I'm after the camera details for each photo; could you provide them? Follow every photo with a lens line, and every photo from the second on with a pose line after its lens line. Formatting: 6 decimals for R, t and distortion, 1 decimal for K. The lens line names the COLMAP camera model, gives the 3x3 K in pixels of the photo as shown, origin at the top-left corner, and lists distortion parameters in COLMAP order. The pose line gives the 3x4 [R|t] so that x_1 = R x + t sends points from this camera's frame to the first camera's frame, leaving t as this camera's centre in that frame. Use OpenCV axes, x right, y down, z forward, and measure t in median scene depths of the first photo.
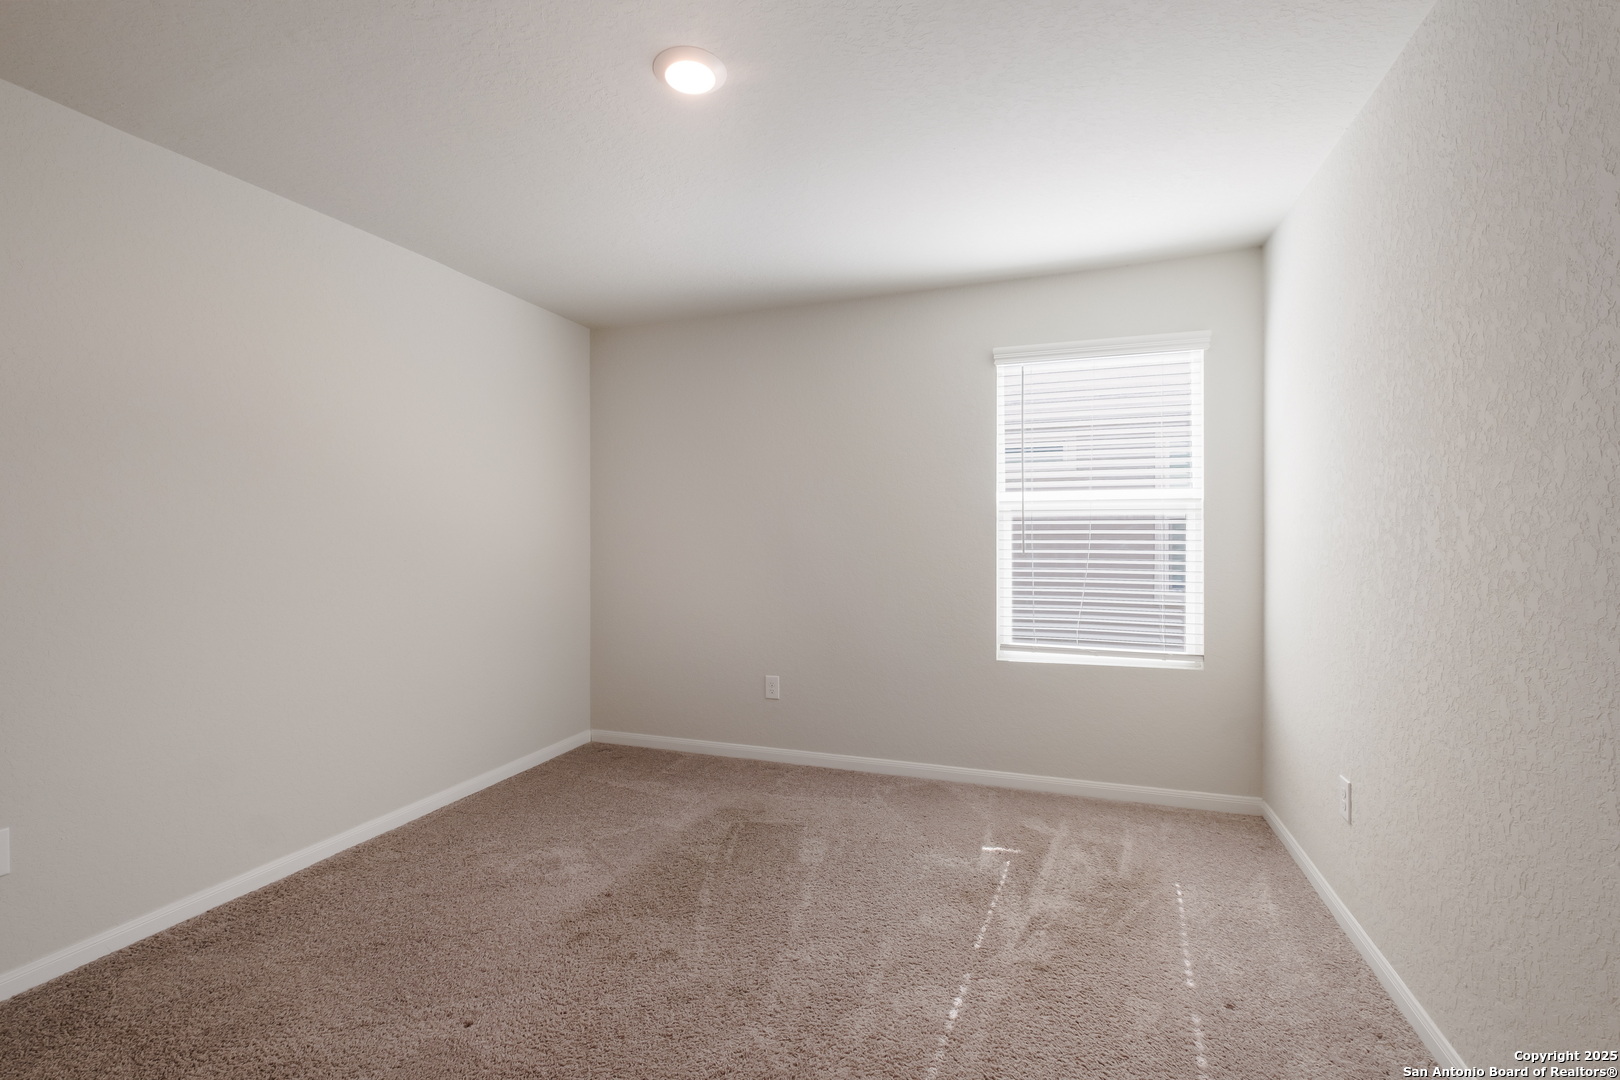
lens RADIAL K [[703.7, 0, 805.0], [0, 703.7, 542.0], [0, 0, 1]] dist [0.003460, -0.001409]
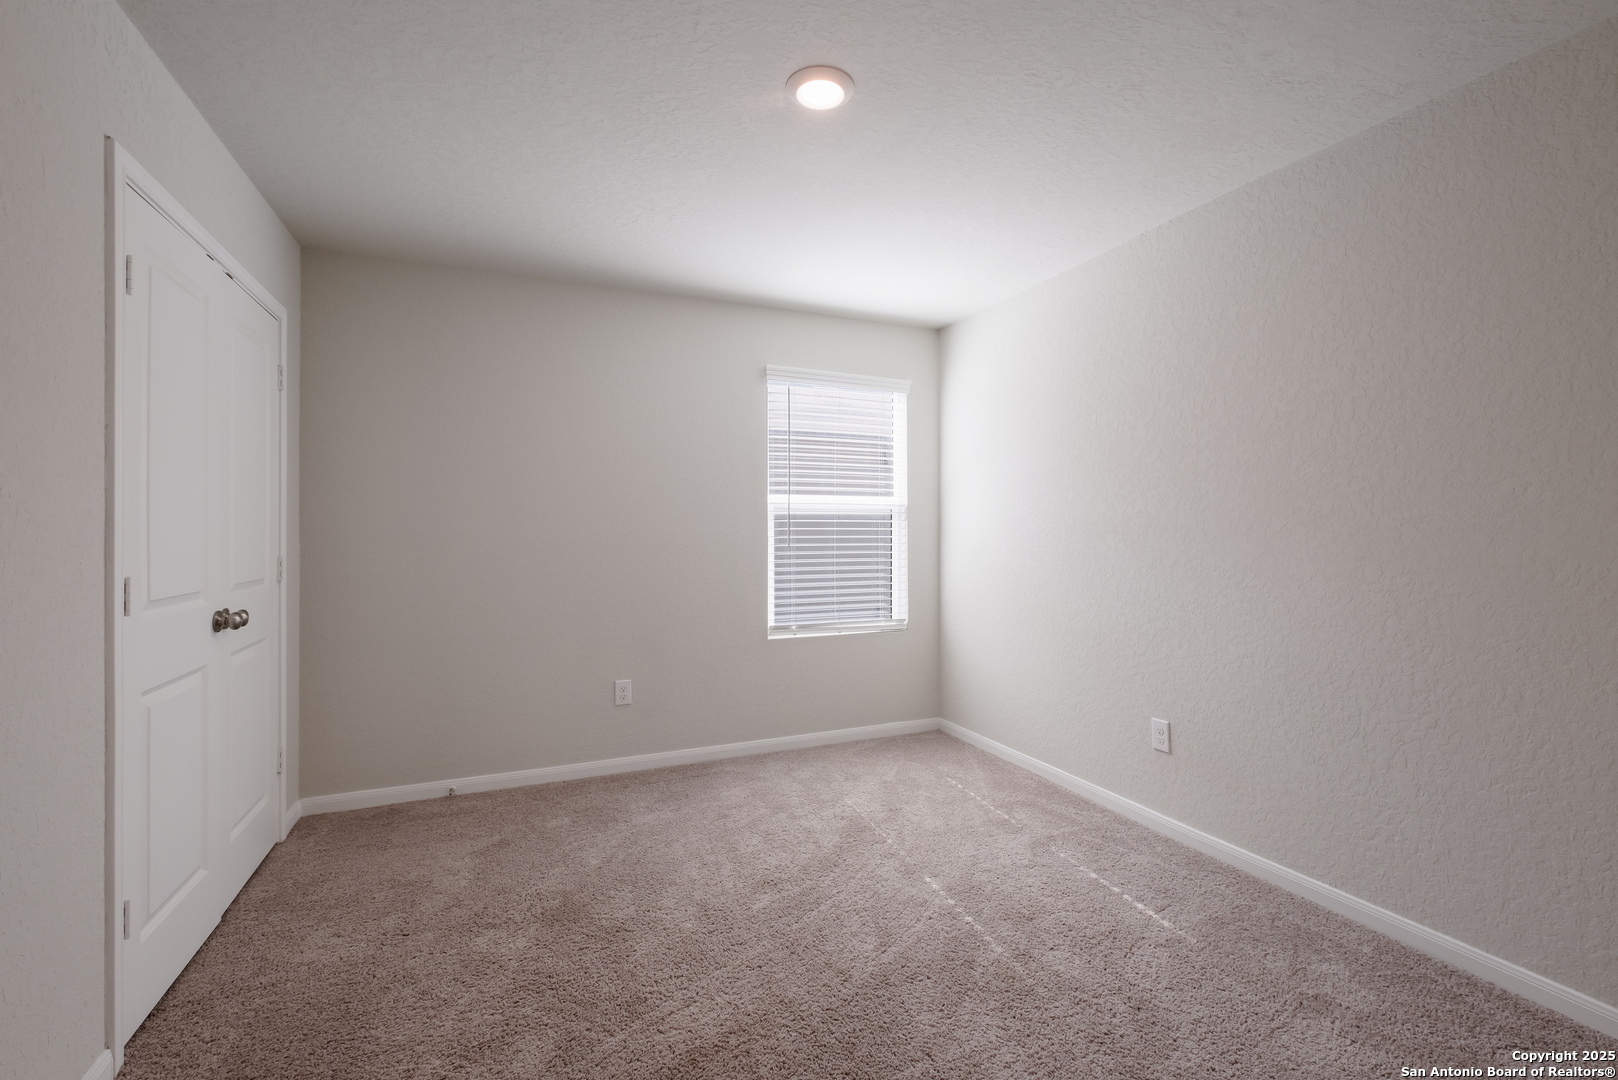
lens RADIAL K [[702.8, 0, 796.8], [0, 702.8, 530.4], [0, 0, 1]] dist [0.003460, -0.001409]
pose [[0.741712, -0.000878, 0.670718, -0.478005], [0.004453, 0.999984, -0.003615, -0.006888], [-0.670704, 0.005668, 0.741703, 0.132871]]
